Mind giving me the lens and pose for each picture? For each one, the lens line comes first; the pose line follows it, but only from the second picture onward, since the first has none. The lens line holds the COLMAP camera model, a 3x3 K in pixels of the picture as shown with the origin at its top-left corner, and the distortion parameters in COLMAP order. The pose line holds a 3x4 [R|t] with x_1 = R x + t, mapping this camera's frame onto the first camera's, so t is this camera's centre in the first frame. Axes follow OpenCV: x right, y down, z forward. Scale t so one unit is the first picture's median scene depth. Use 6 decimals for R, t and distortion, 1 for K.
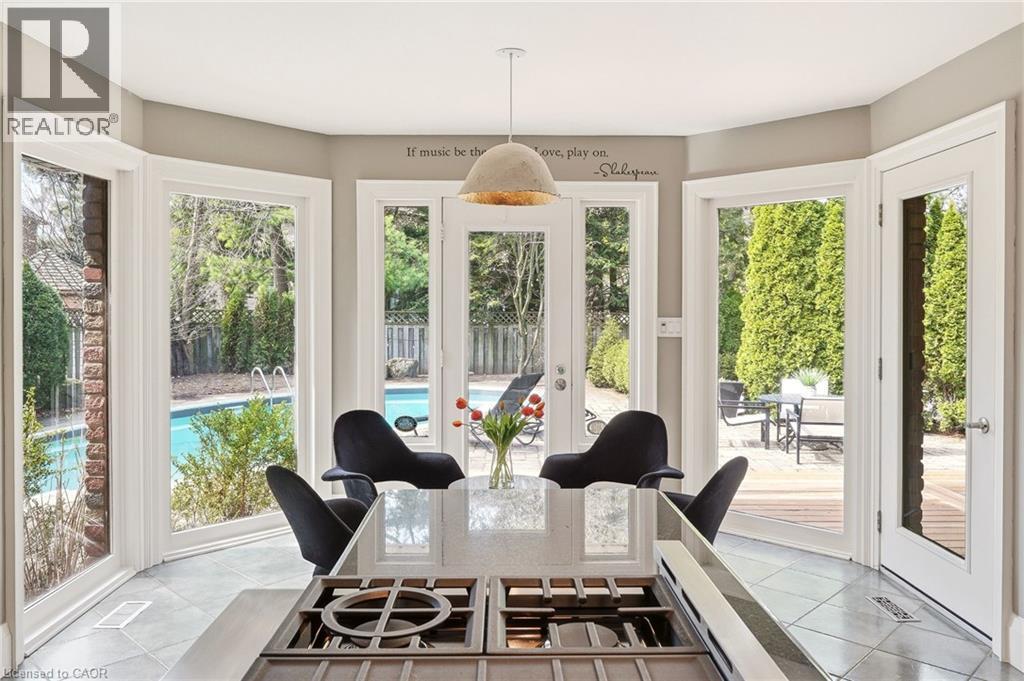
lens RADIAL K [[766.1, 0, 513.2], [0, 766.1, 316.9], [0, 0, 1]] dist [-0.008198, -0.001209]
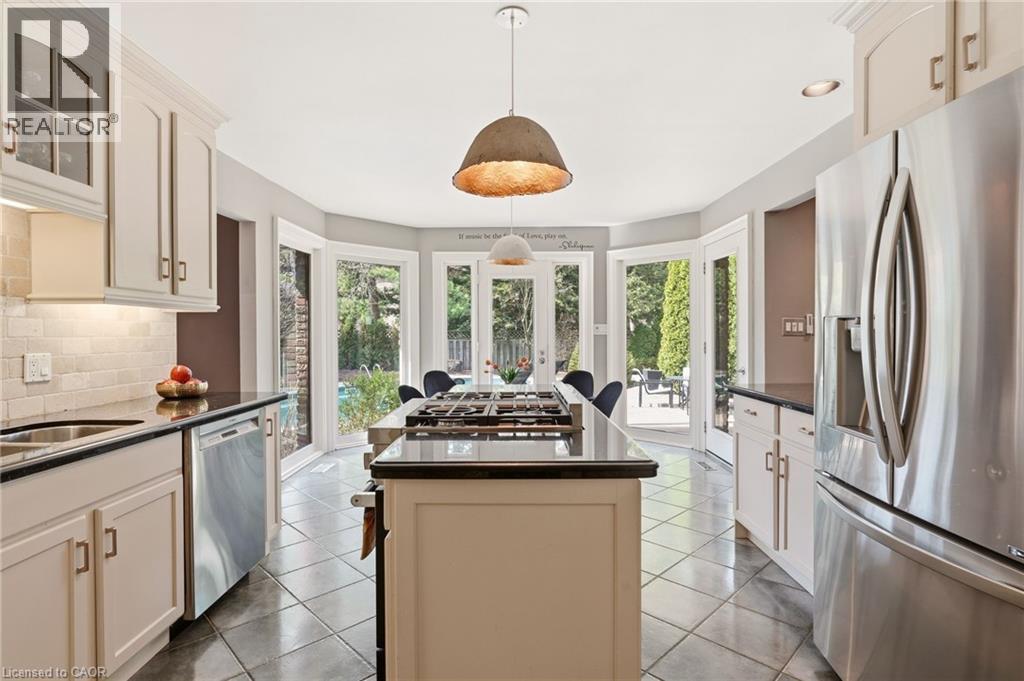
lens RADIAL K [[511.1, 0, 519.2], [0, 511.1, 338.1], [0, 0, 1]] dist [-0.004193, 0.000599]
pose [[0.999928, -0.006938, -0.009787, 0.015401], [0.006946, 0.999976, 0.000802, 0.026265], [0.009781, -0.000870, 0.999952, -0.199348]]
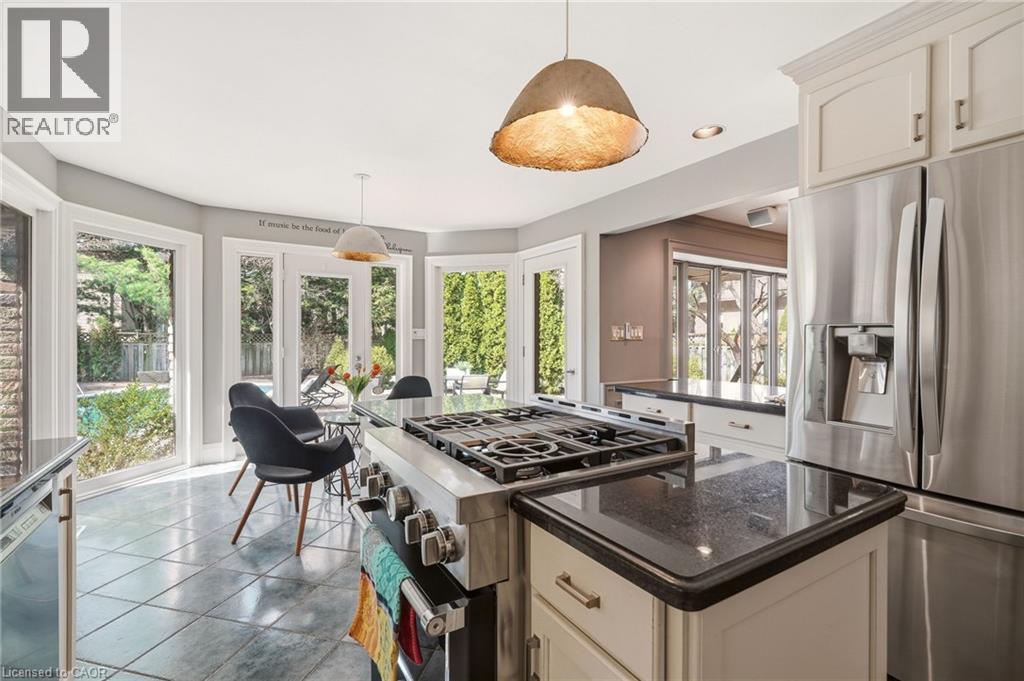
lens RADIAL K [[453.1, 0, 510.3], [0, 453.1, 337.9], [0, 0, 1]] dist [-0.003601, 0.000720]
pose [[0.863104, -0.001928, 0.505023, -0.130786], [0.005076, 0.999975, -0.004858, 0.024328], [-0.505001, 0.006756, 0.863092, -0.055919]]
